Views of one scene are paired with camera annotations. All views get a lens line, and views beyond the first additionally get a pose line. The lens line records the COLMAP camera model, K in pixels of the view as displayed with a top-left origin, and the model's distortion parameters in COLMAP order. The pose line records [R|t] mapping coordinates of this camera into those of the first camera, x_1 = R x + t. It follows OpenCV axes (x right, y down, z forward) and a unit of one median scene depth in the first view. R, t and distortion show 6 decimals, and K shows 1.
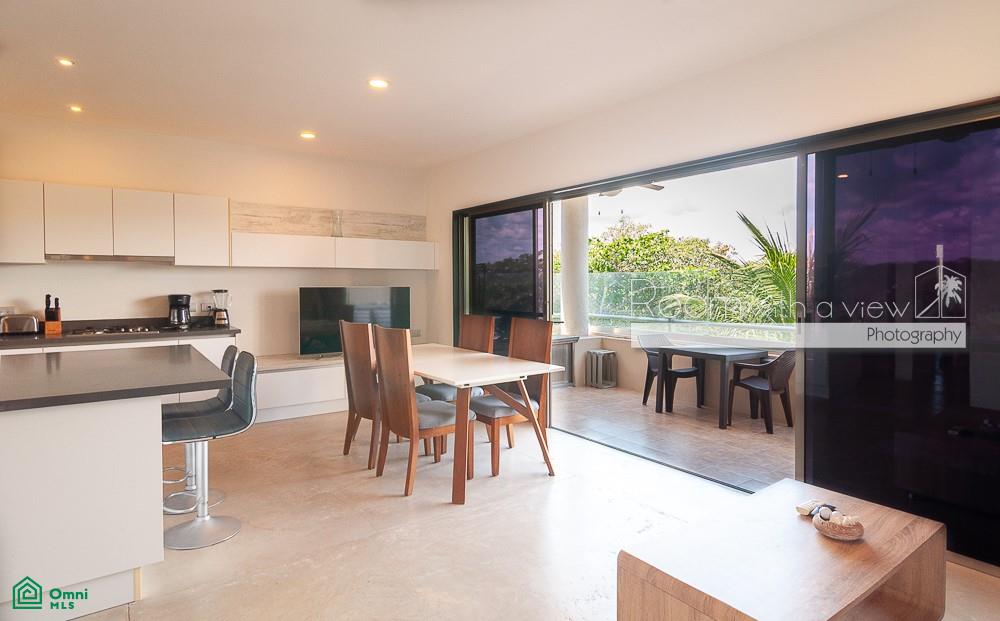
lens RADIAL K [[539.9, 0, 500.7], [0, 539.9, 300.0], [0, 0, 1]] dist [0.005306, 0.000184]
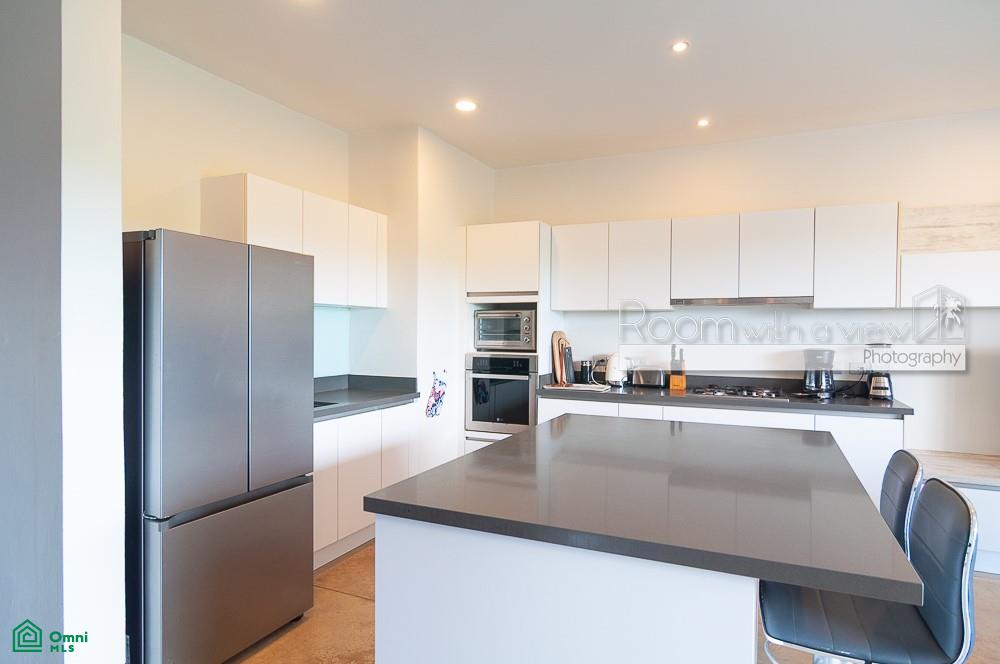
lens RADIAL K [[573.7, 0, 499.9], [0, 573.7, 334.9], [0, 0, 1]] dist [0.002182, 0.001462]
pose [[0.494112, 0.010915, -0.869330, -0.140655], [-0.033924, 0.999402, -0.006734, -0.009232], [0.868736, 0.032819, 0.494187, 0.254590]]
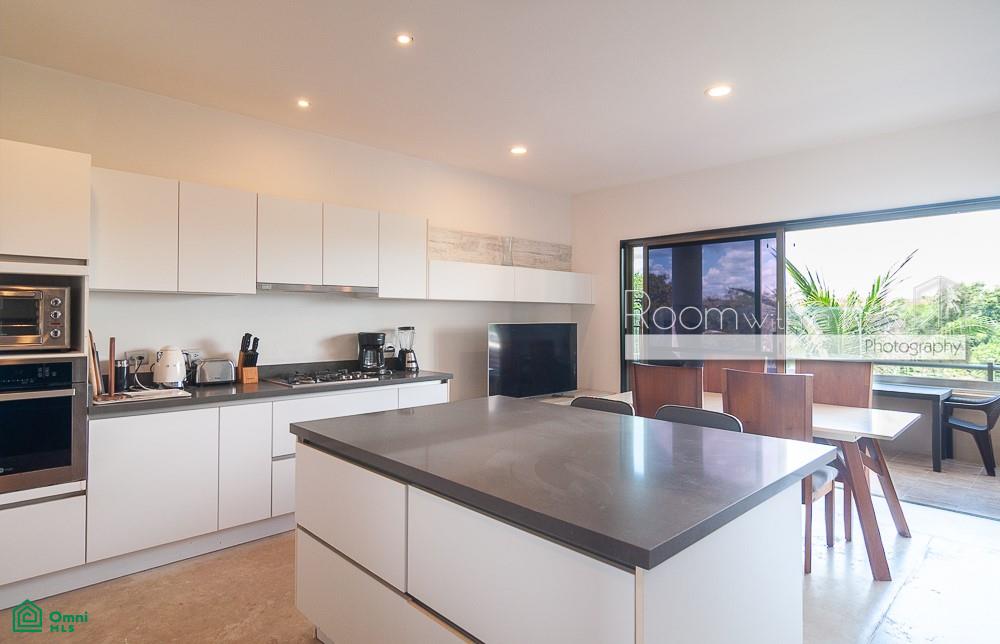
lens RADIAL K [[543.3, 0, 498.1], [0, 543.3, 317.8], [0, 0, 1]] dist [-0.003963, -0.000665]
pose [[0.990851, 0.002954, 0.134930, -0.512393], [0.000971, 0.999578, -0.029016, -0.008476], [-0.134959, 0.028882, 0.990430, 0.144285]]
